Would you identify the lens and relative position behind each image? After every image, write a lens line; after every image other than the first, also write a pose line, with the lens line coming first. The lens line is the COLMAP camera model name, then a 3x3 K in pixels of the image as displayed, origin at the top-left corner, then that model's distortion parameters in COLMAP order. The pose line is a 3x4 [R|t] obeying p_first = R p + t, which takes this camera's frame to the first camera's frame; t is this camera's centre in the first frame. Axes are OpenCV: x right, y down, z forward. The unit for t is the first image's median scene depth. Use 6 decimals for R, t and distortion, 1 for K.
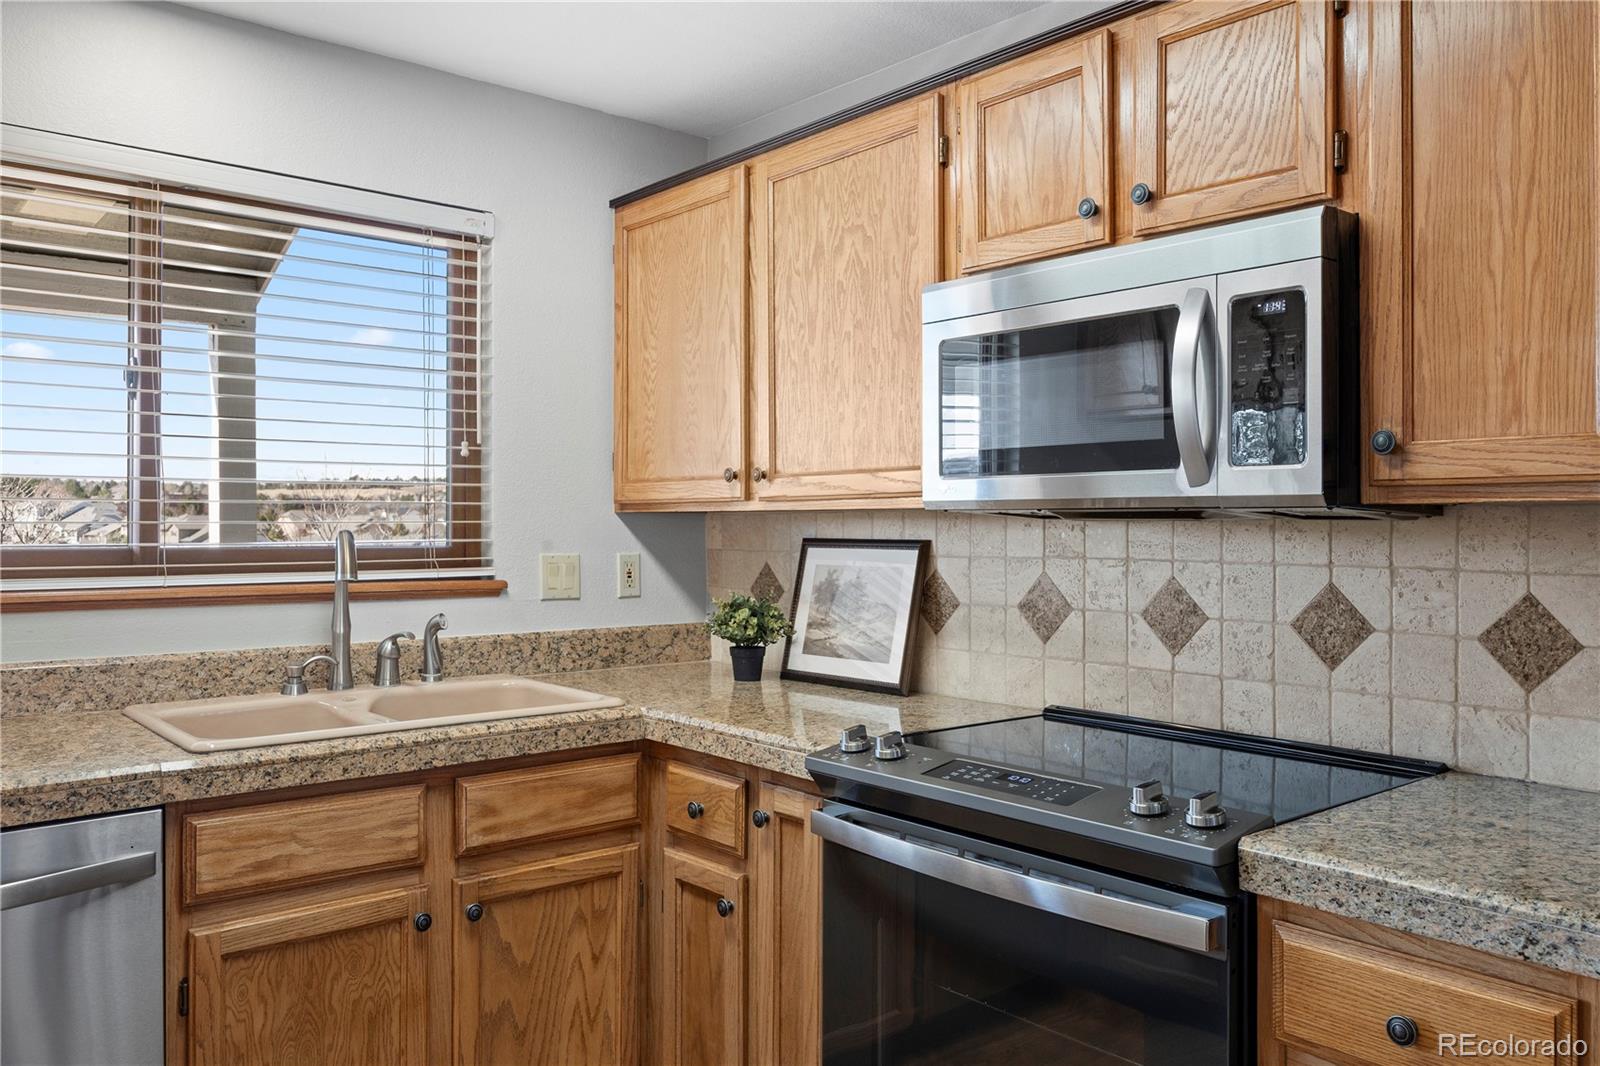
lens RADIAL K [[1194.5, 0, 800.0], [0, 1194.5, 533.0], [0, 0, 1]] dist [-0.002277, -0.003636]
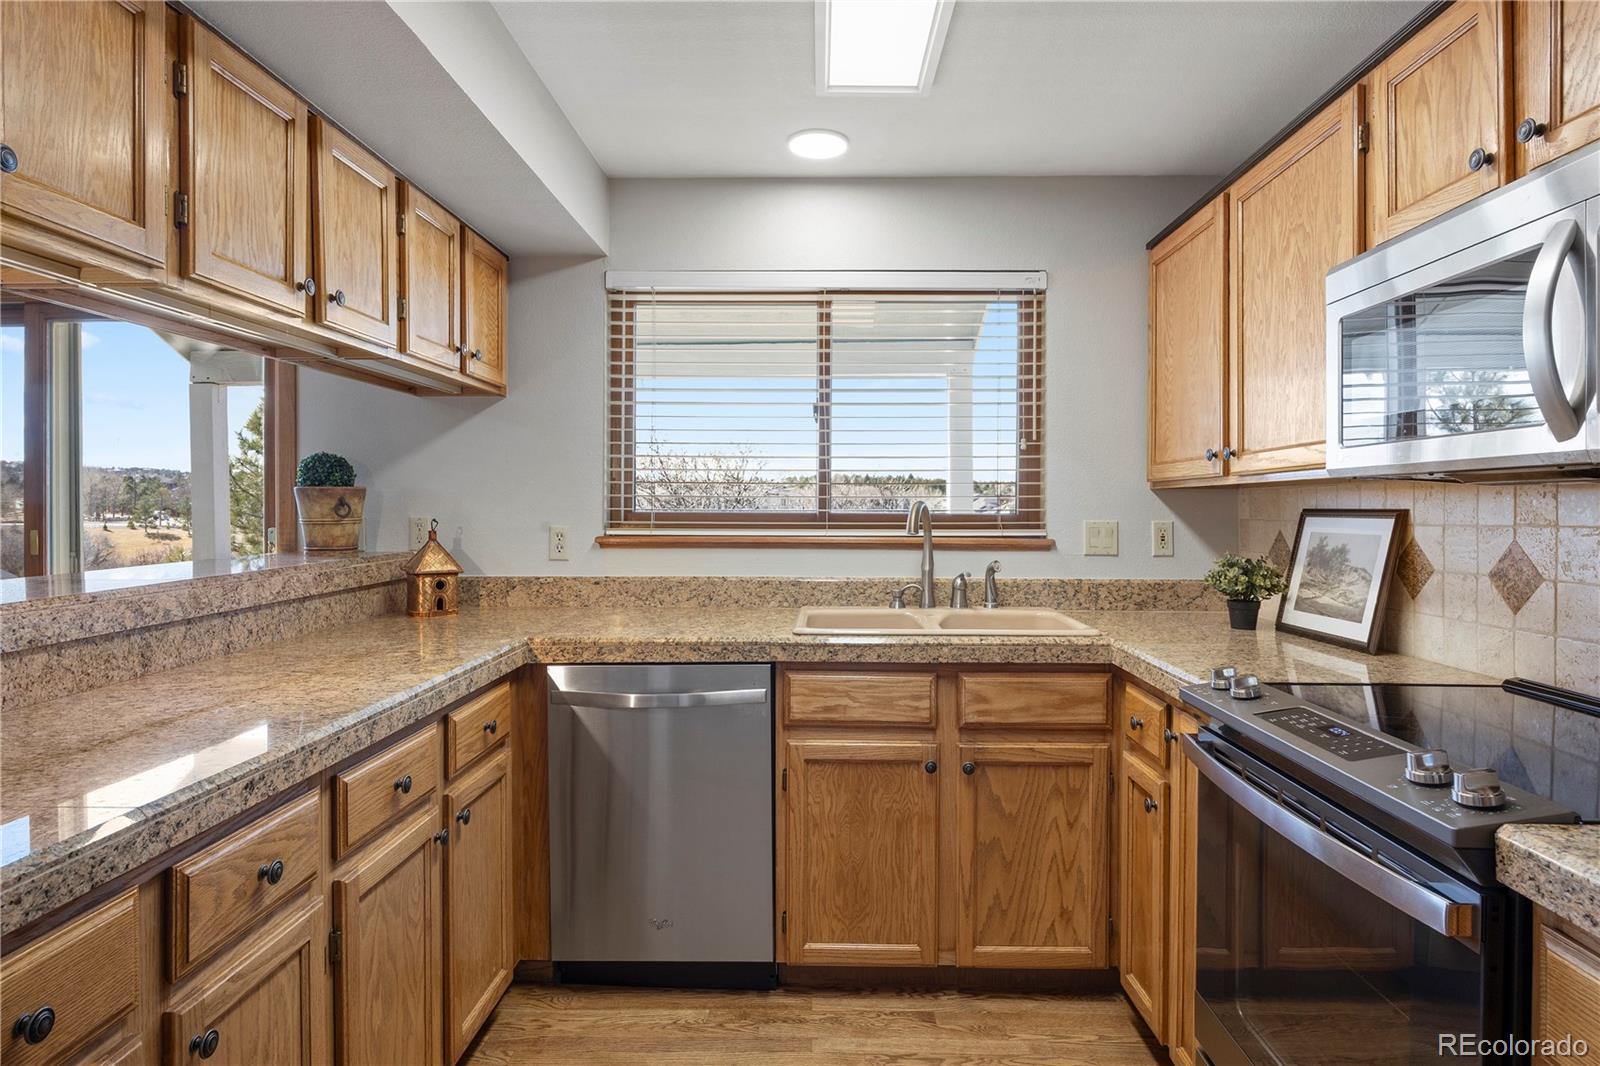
lens RADIAL K [[862.8, 0, 822.5], [0, 862.8, 521.6], [0, 0, 1]] dist [-0.010750, 0.000775]
pose [[0.751460, 0.010602, -0.659694, 0.252858], [-0.005551, 0.999937, 0.009747, 0.014075], [0.659756, -0.003663, 0.751471, 0.108190]]
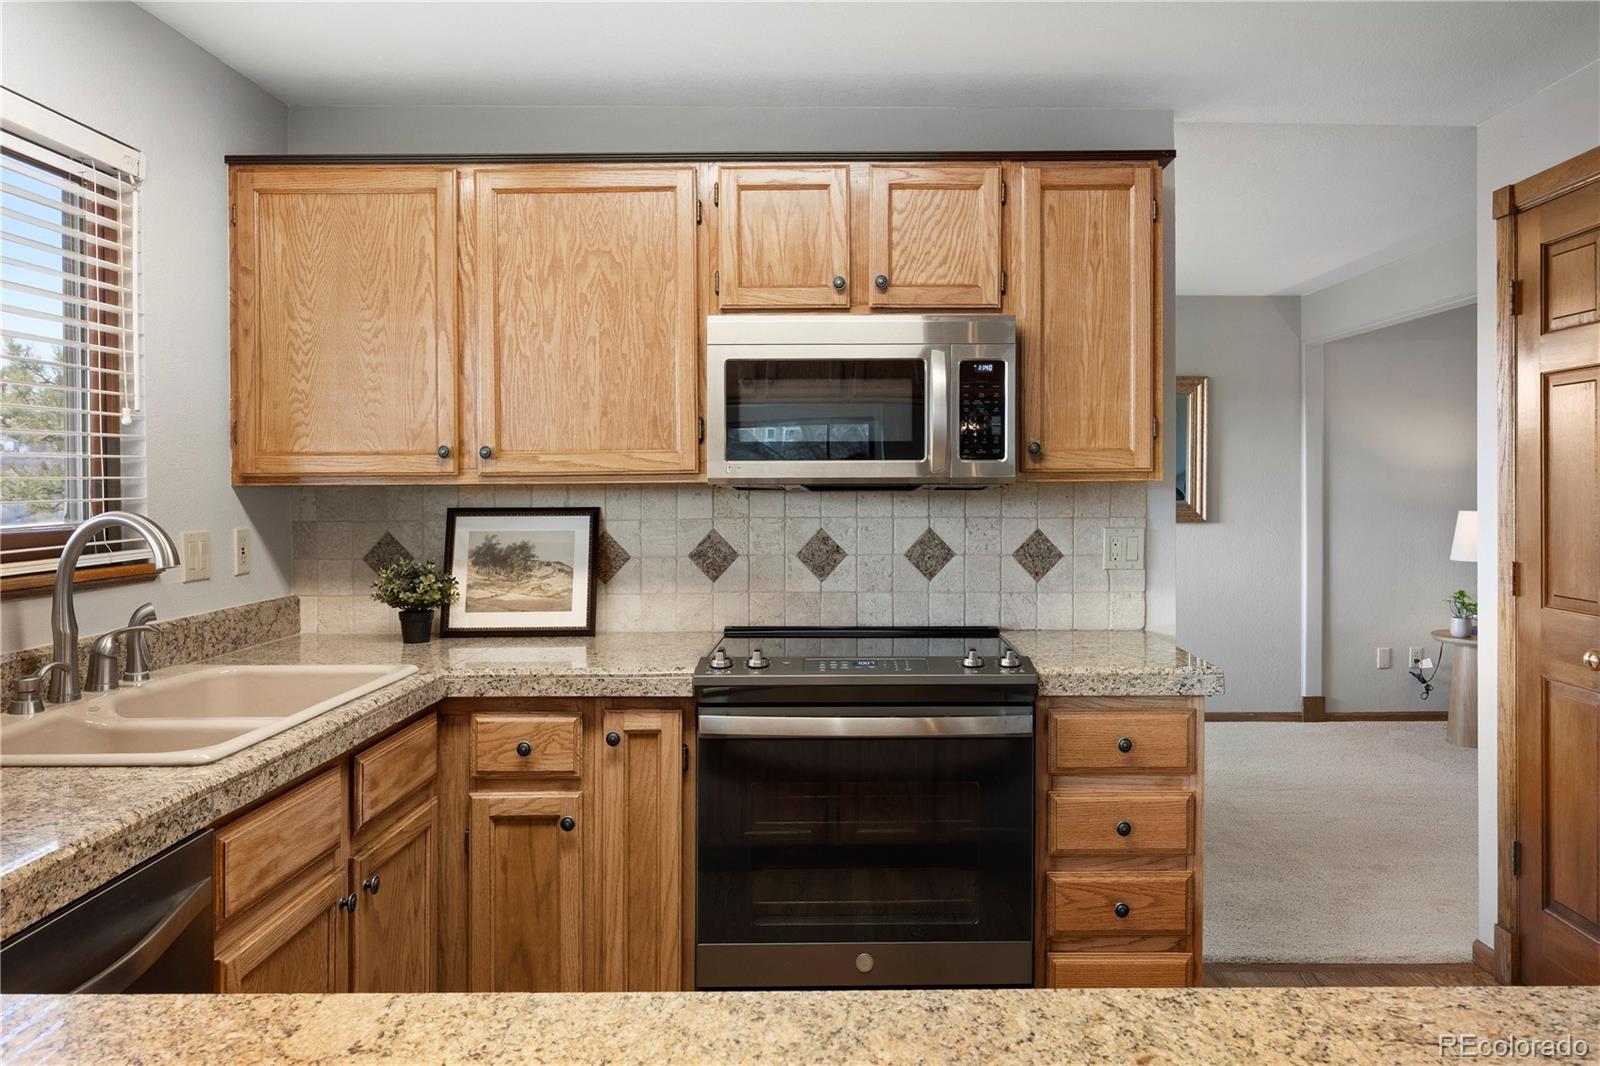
lens RADIAL K [[1101.5, 0, 848.3], [0, 1101.5, 500.7], [0, 0, 1]] dist [-0.002066, -0.001217]
pose [[0.649855, -0.018217, 0.759840, -0.670958], [0.012172, 0.999834, 0.013561, -0.015132], [-0.759961, 0.000436, 0.649968, 0.080914]]
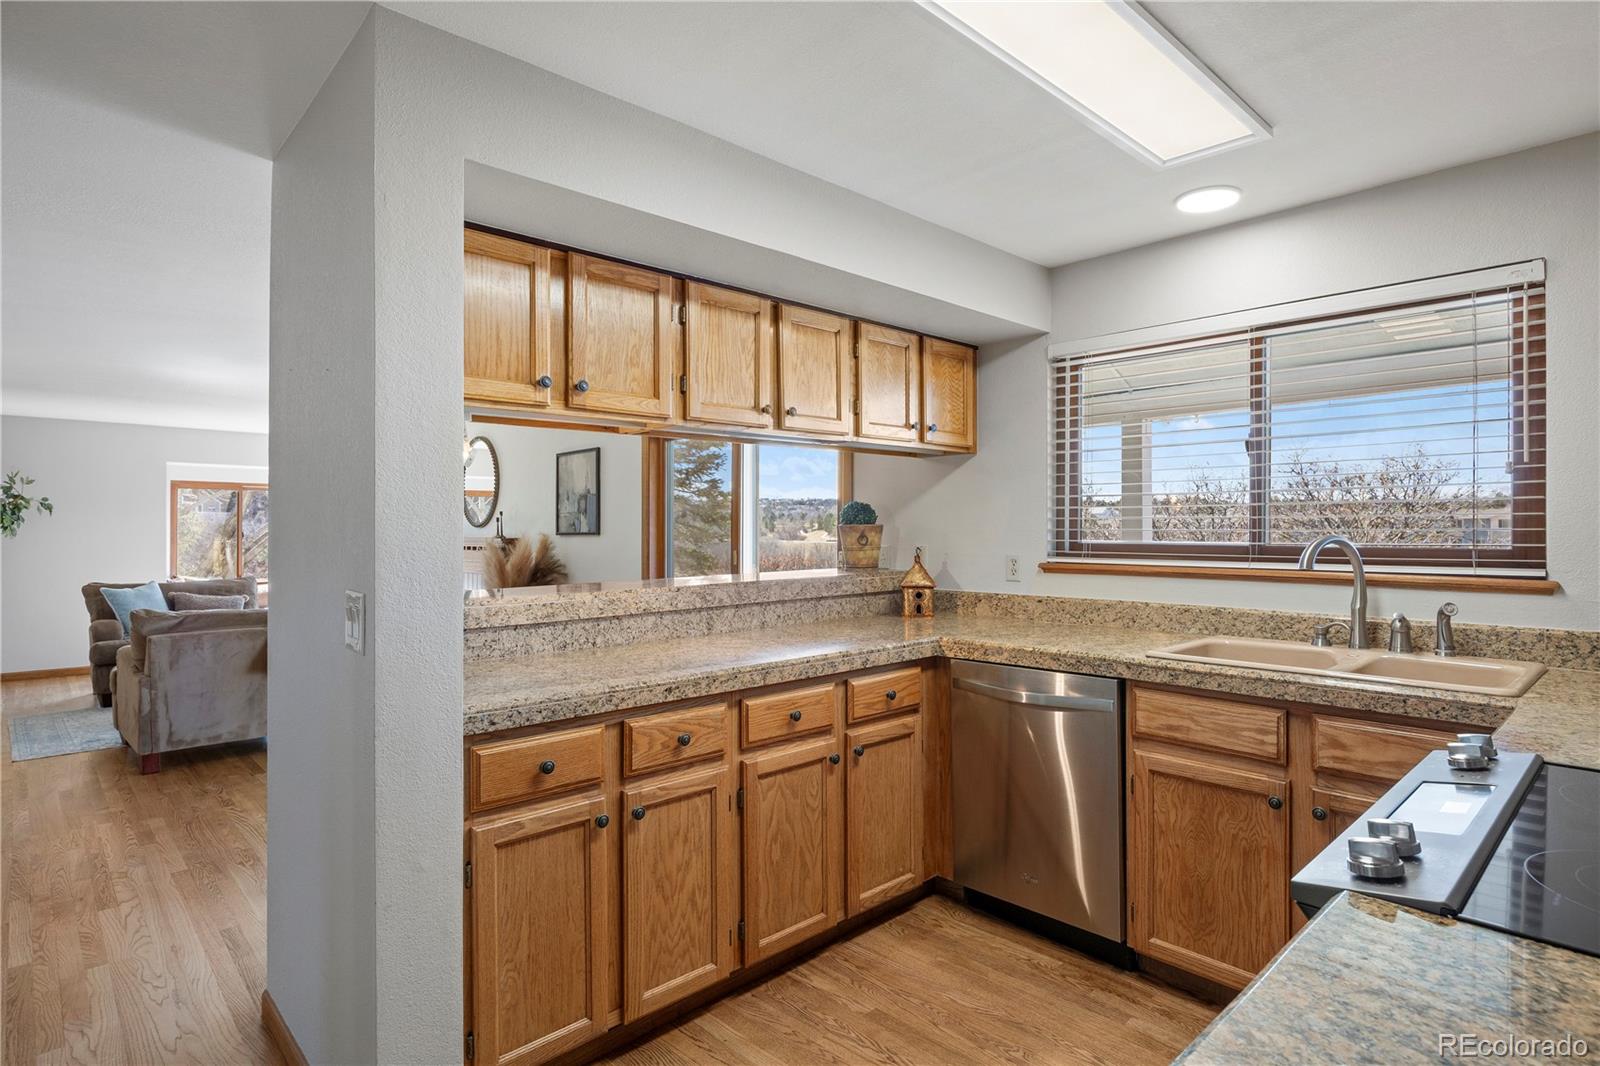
lens RADIAL K [[807.5, 0, 861.2], [0, 807.5, 534.2], [0, 0, 1]] dist [-0.023136, 0.000184]
pose [[0.096892, 0.003720, -0.995288, 0.555382], [-0.008925, 0.999956, 0.002869, -0.001682], [0.995255, 0.008605, 0.096921, 0.361181]]
